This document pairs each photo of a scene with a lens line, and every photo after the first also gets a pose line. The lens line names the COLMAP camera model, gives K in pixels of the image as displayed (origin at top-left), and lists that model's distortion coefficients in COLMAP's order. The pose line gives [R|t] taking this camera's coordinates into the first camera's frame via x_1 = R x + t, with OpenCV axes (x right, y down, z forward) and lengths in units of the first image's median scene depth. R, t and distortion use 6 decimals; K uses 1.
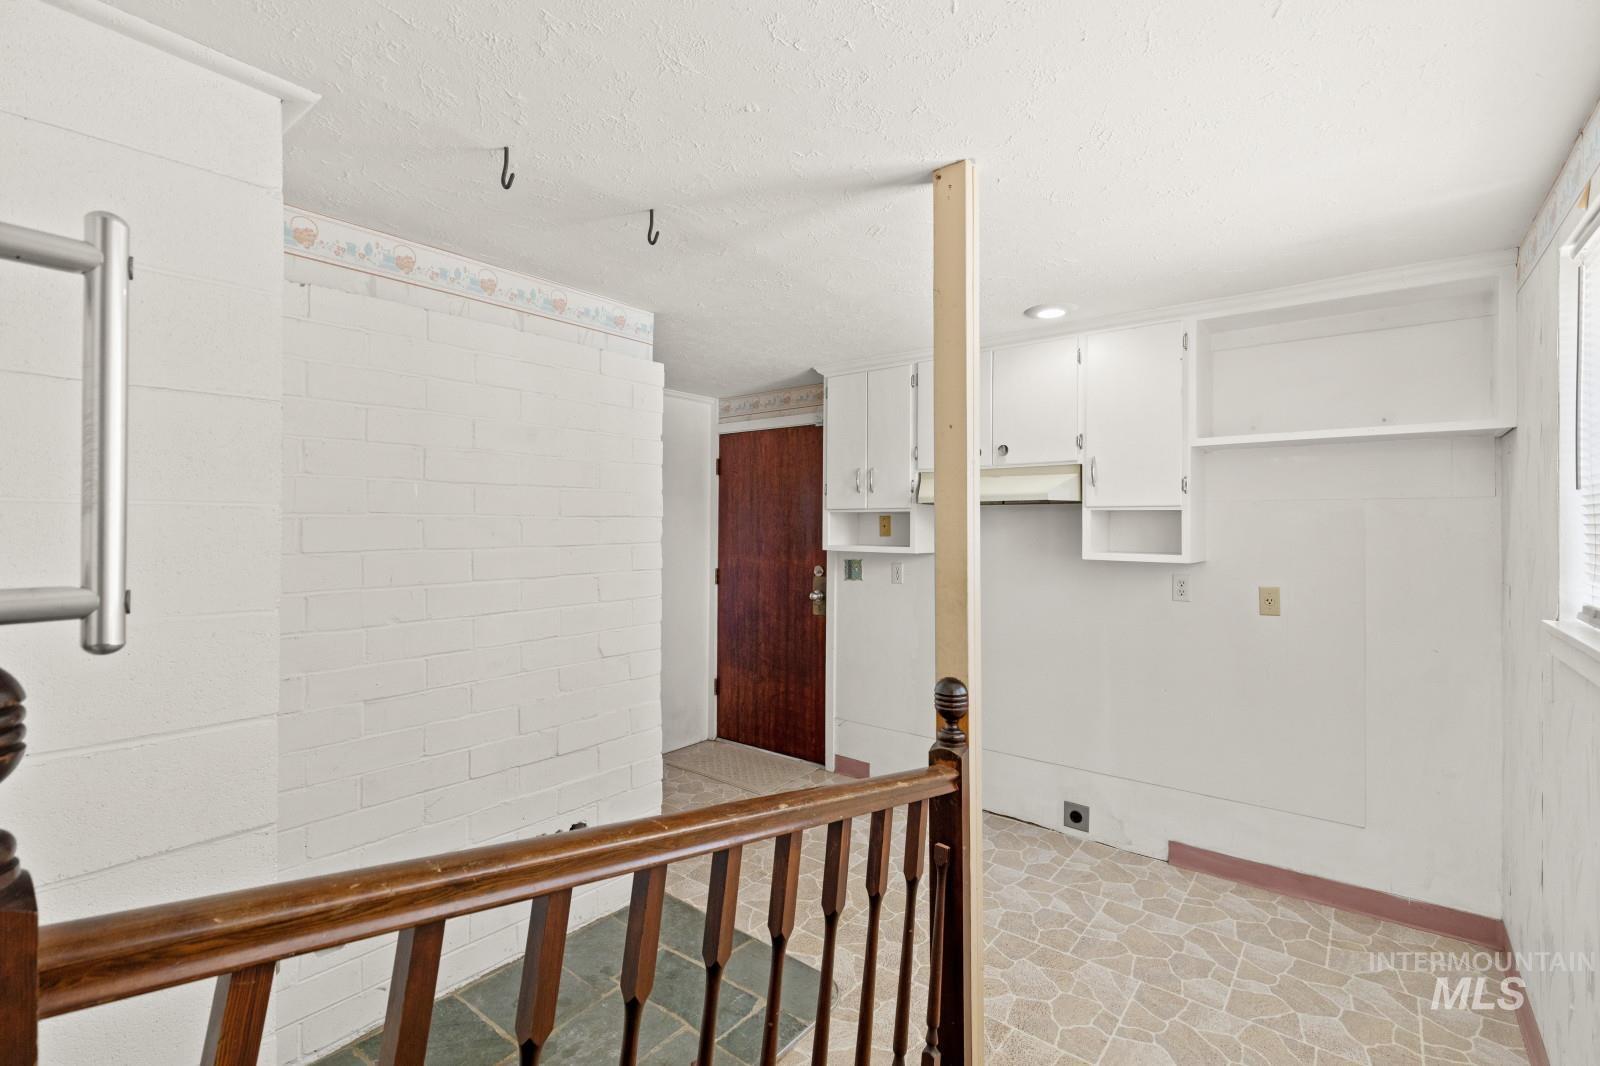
lens RADIAL K [[730.9, 0, 798.7], [0, 730.9, 527.0], [0, 0, 1]] dist [0.001683, -0.001007]
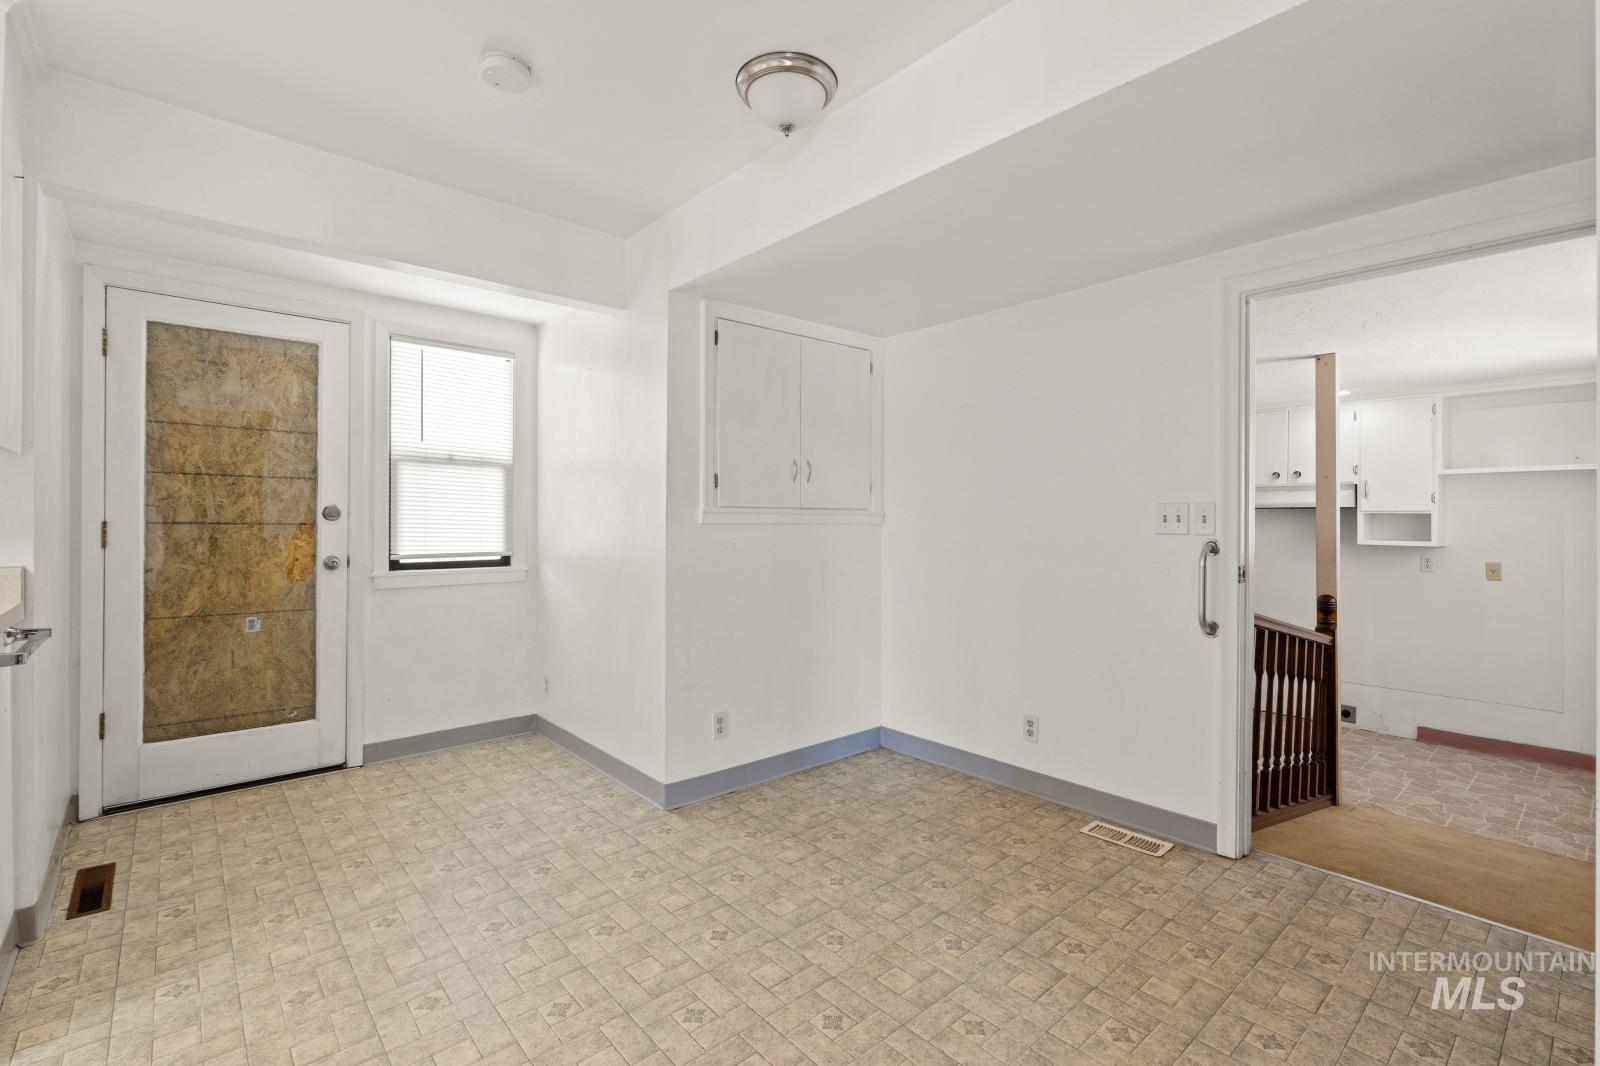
lens RADIAL K [[730.9, 0, 794.3], [0, 730.9, 521.6], [0, 0, 1]] dist [0.001683, -0.001007]
pose [[0.984073, 0.002958, -0.177742, -0.544231], [-0.003514, 0.999990, -0.002813, 0.003768], [0.177732, 0.003393, 0.984073, -0.797208]]
